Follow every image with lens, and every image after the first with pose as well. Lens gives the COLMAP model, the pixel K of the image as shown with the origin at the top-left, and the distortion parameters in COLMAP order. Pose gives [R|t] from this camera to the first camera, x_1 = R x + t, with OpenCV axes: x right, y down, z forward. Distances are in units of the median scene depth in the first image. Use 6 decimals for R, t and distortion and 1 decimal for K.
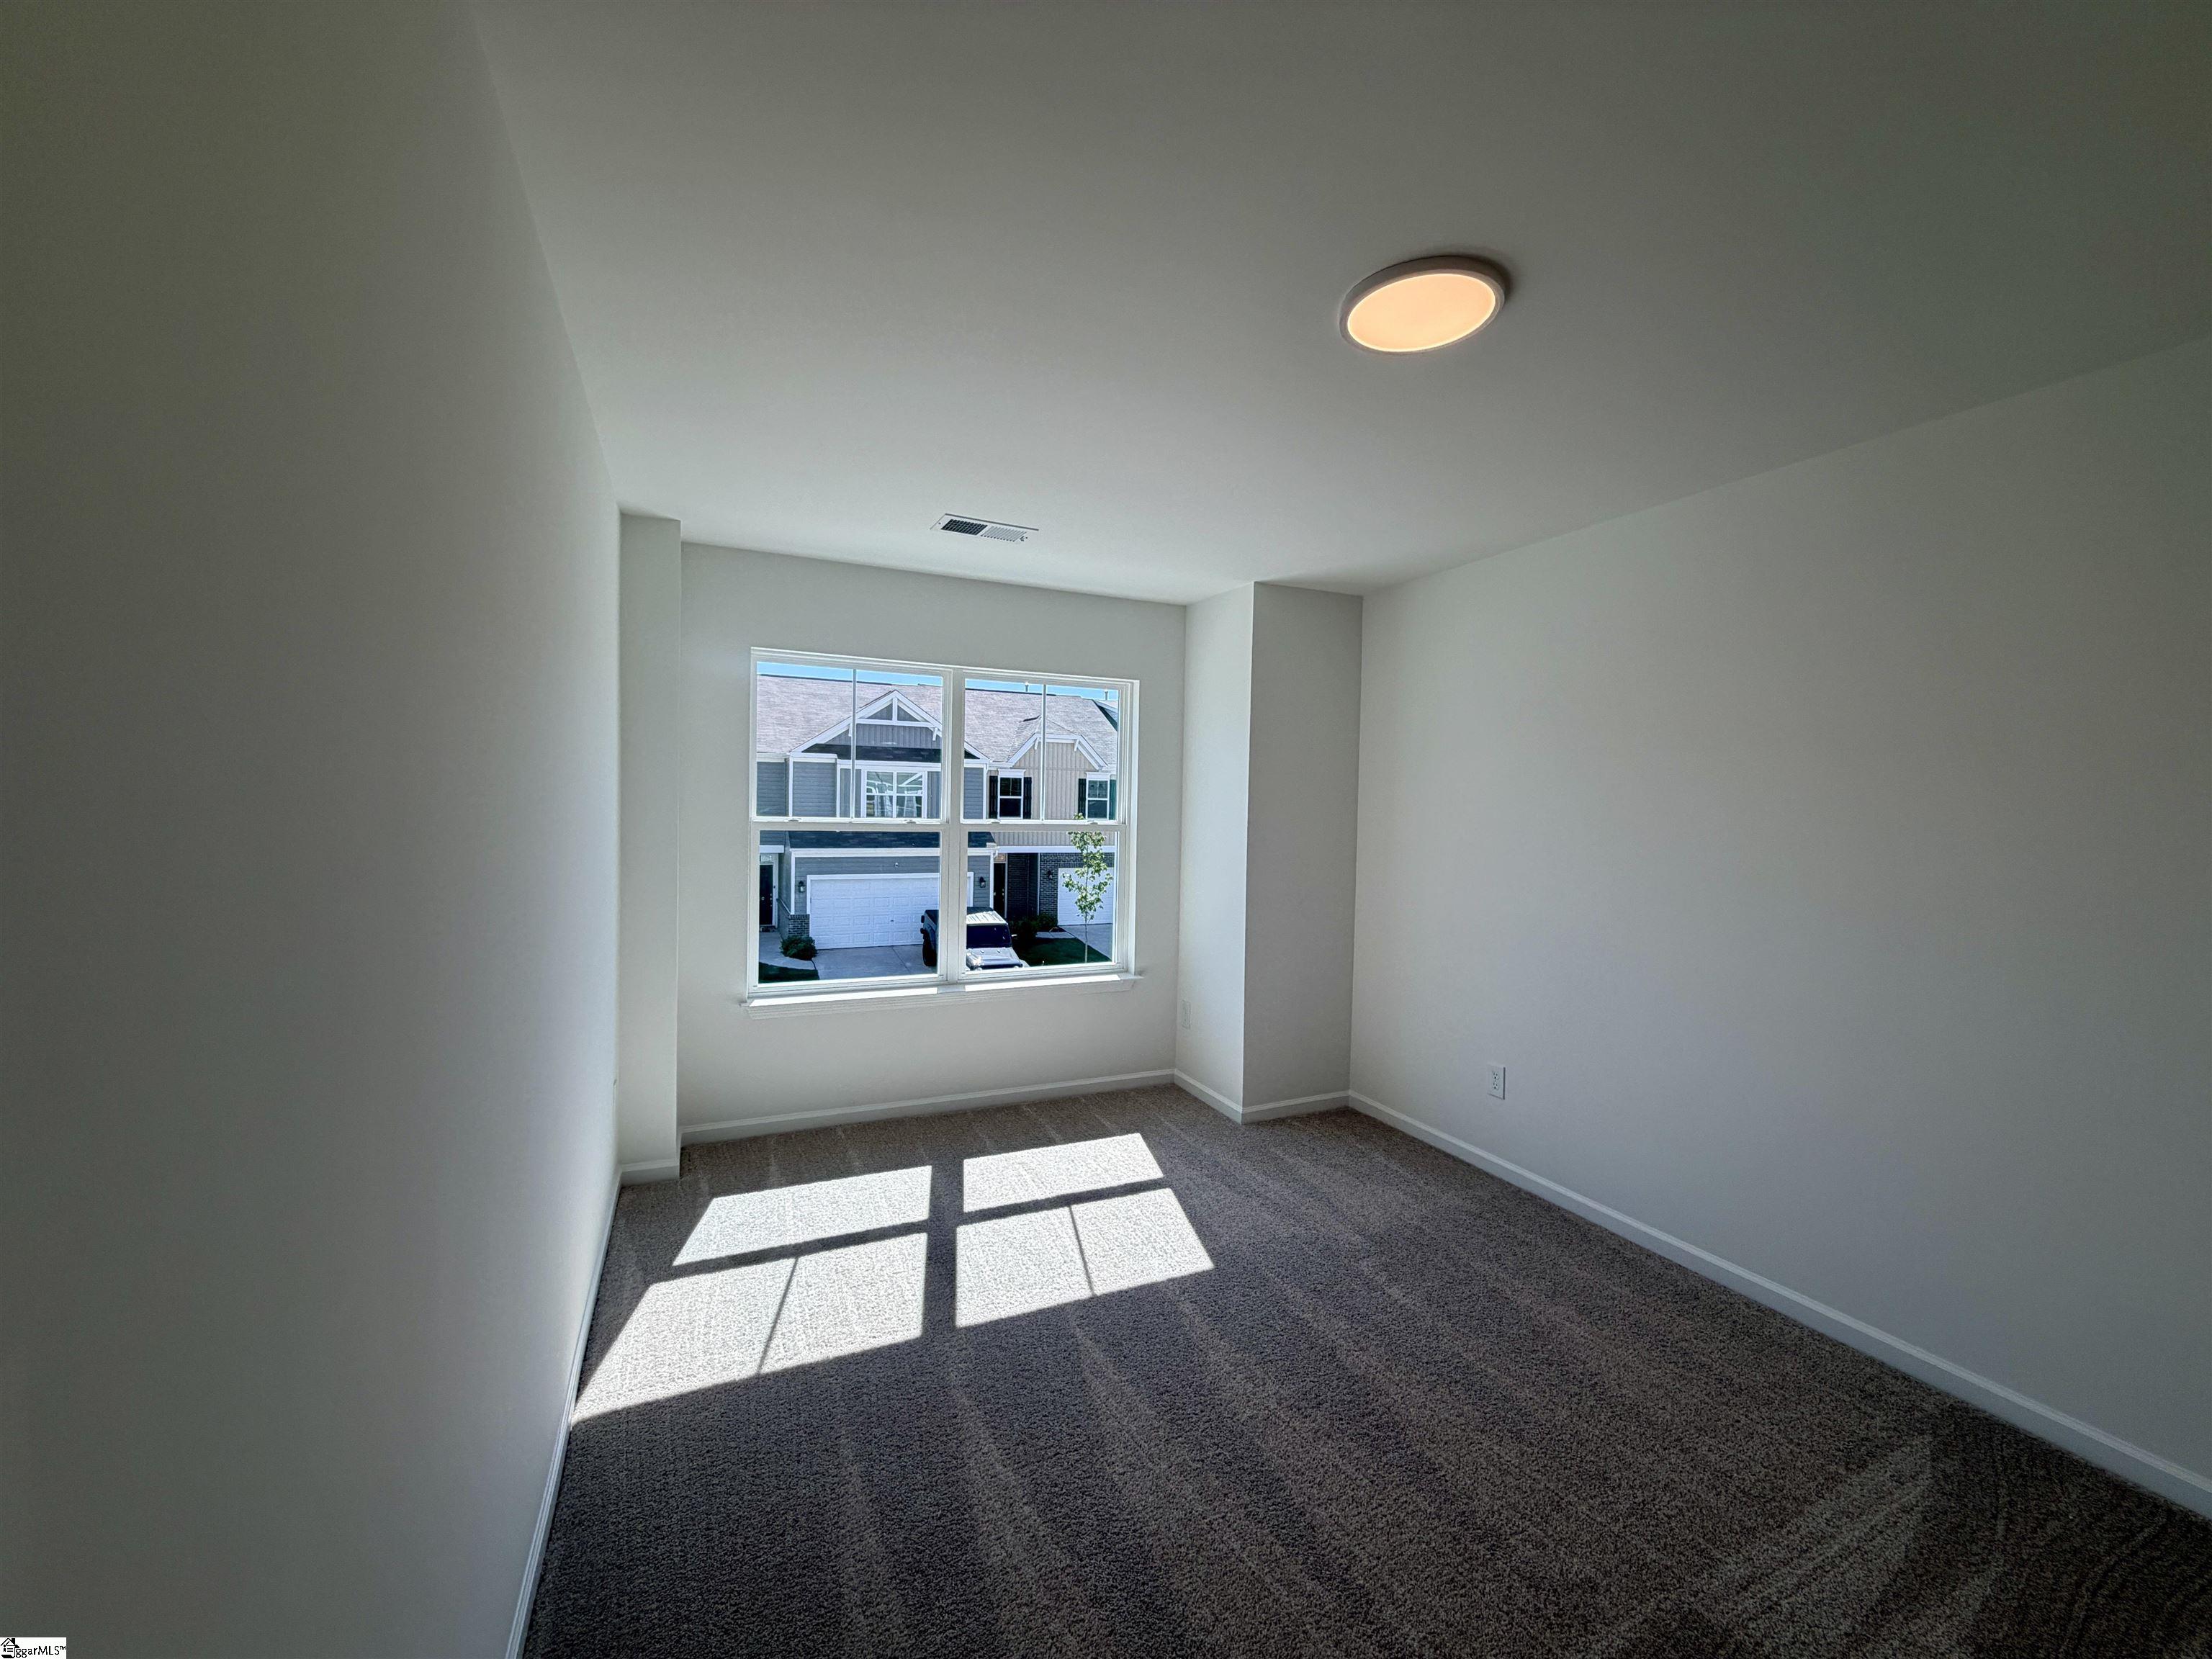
lens RADIAL K [[883.5, 0, 1109.9], [0, 883.5, 829.6], [0, 0, 1]] dist [0.001479, -0.000142]
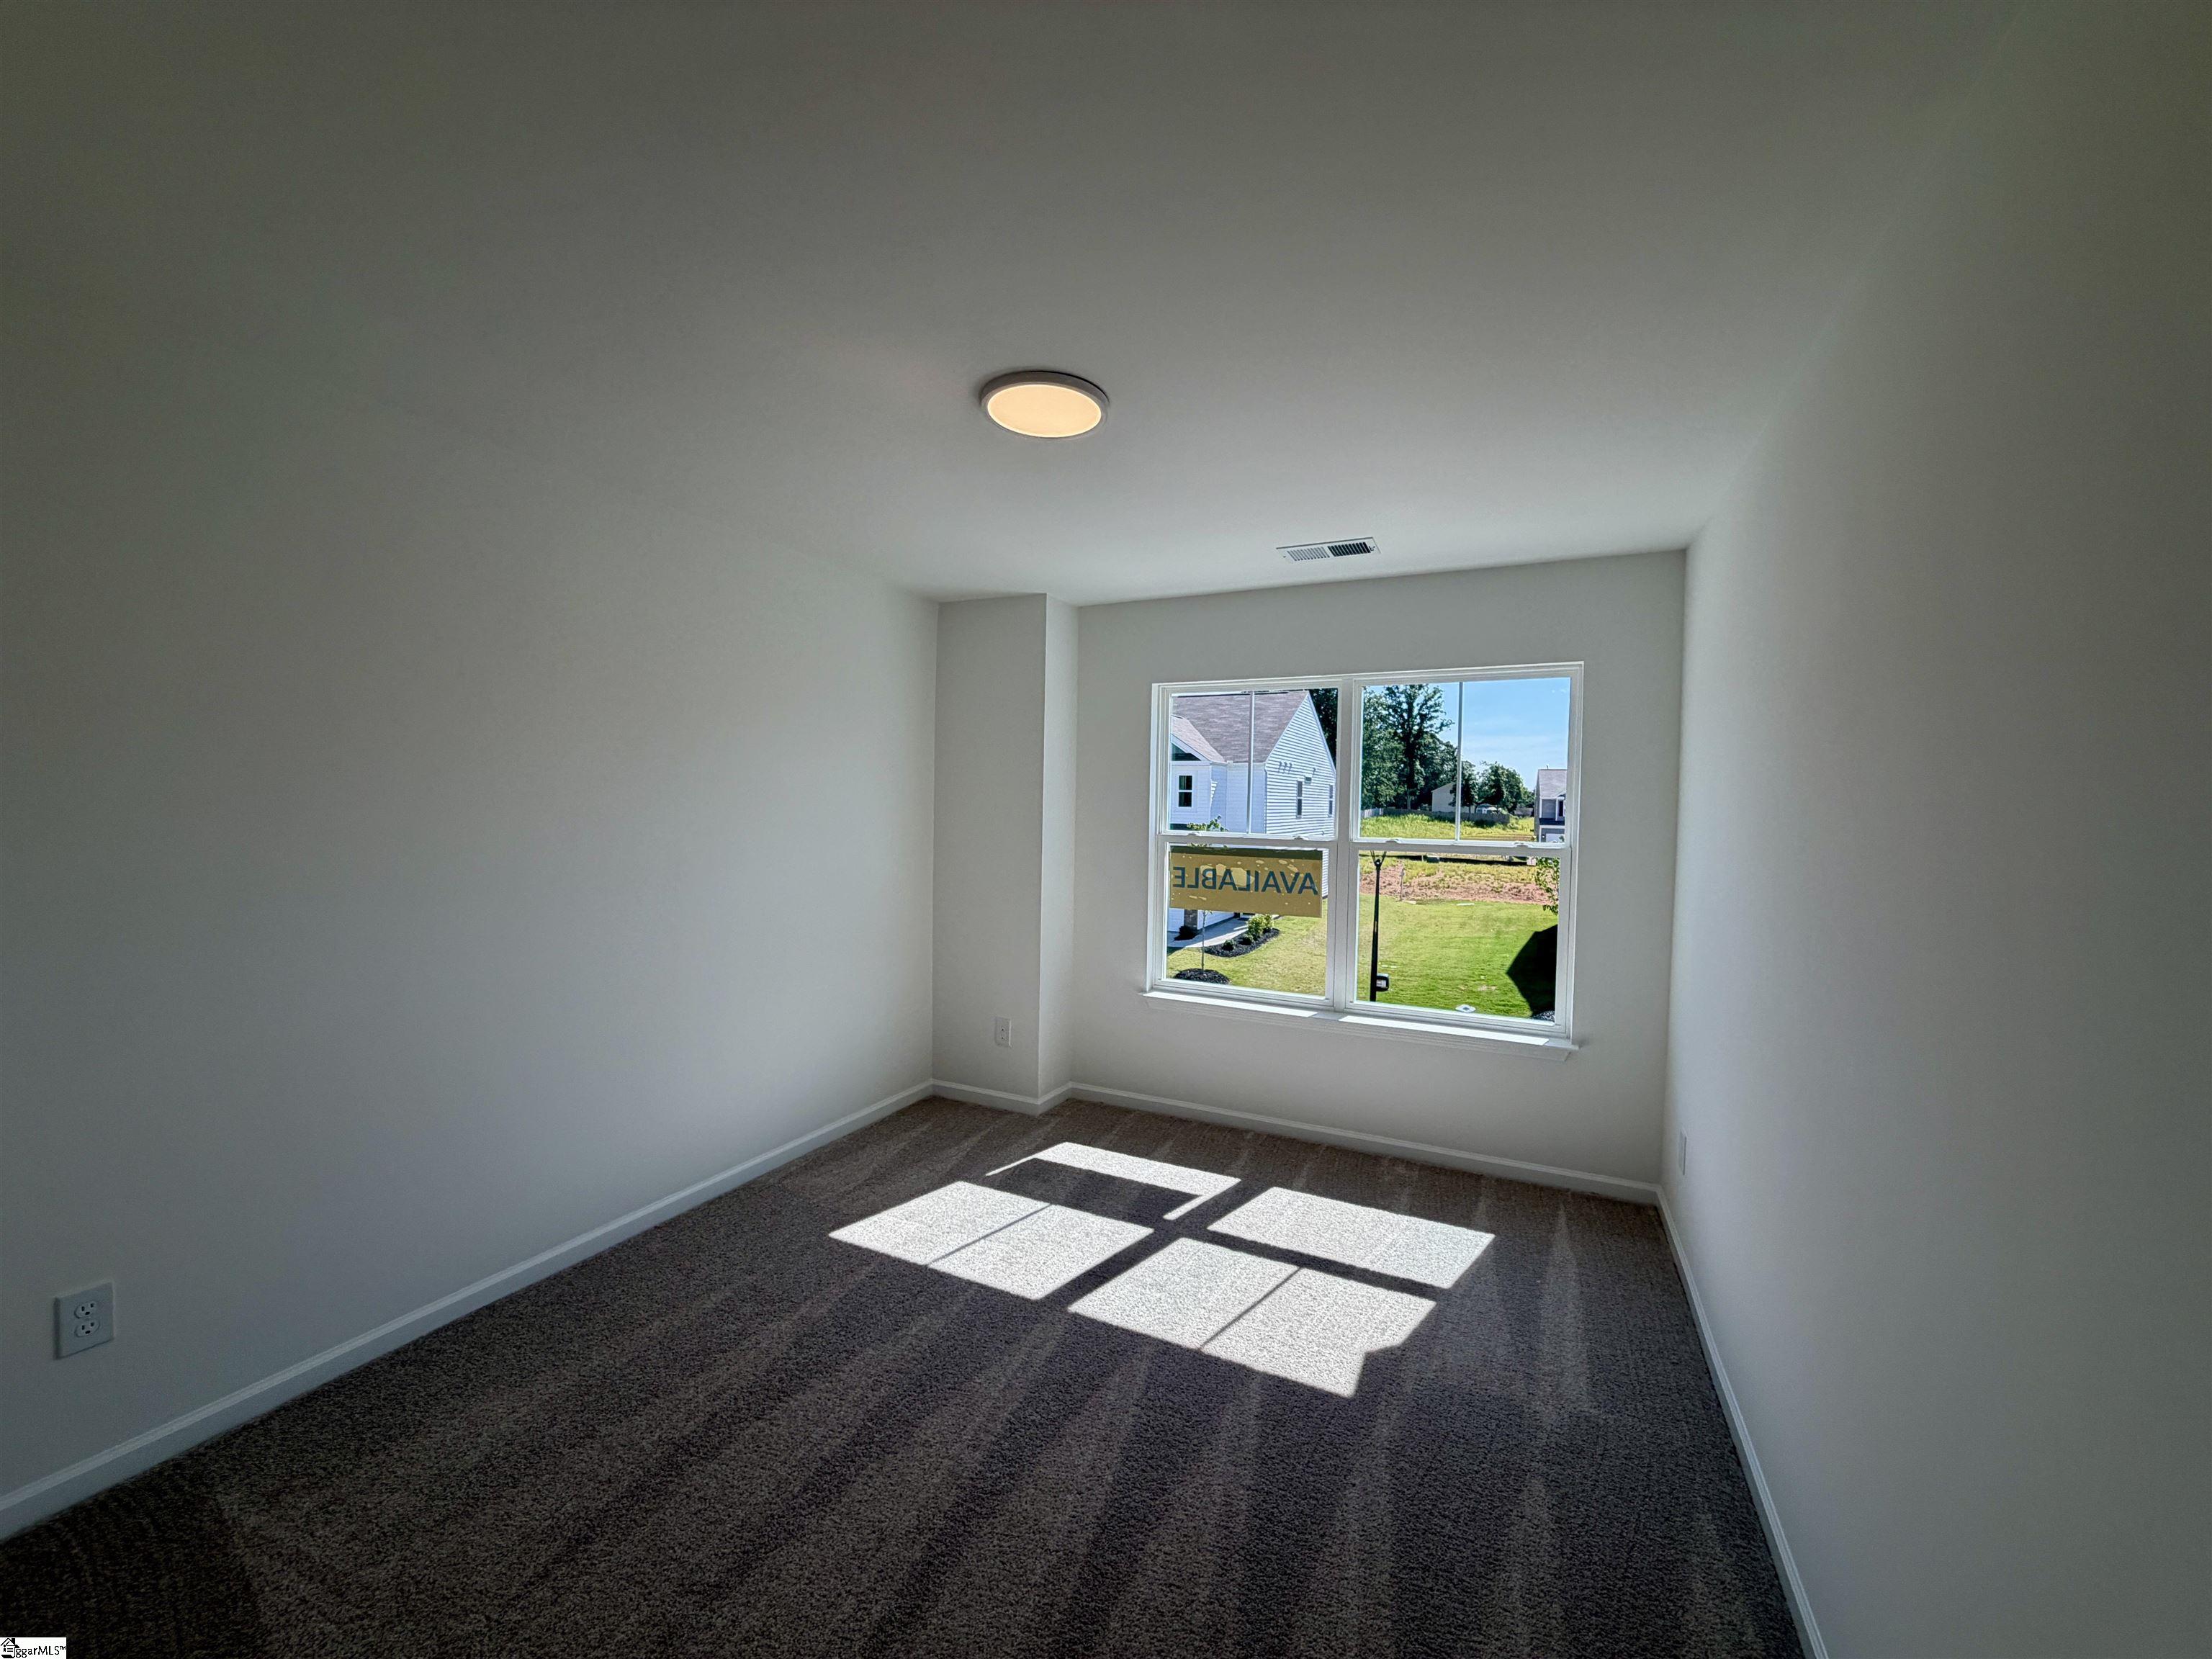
lens RADIAL K [[878.9, 0, 1105.1], [0, 878.9, 805.6], [0, 0, 1]] dist [0.015795, -0.000007]
pose [[0.623962, -0.022634, -0.781127, 0.602148], [-0.026044, 0.998423, -0.049734, 0.015157], [0.781021, 0.051376, 0.622388, 0.305079]]
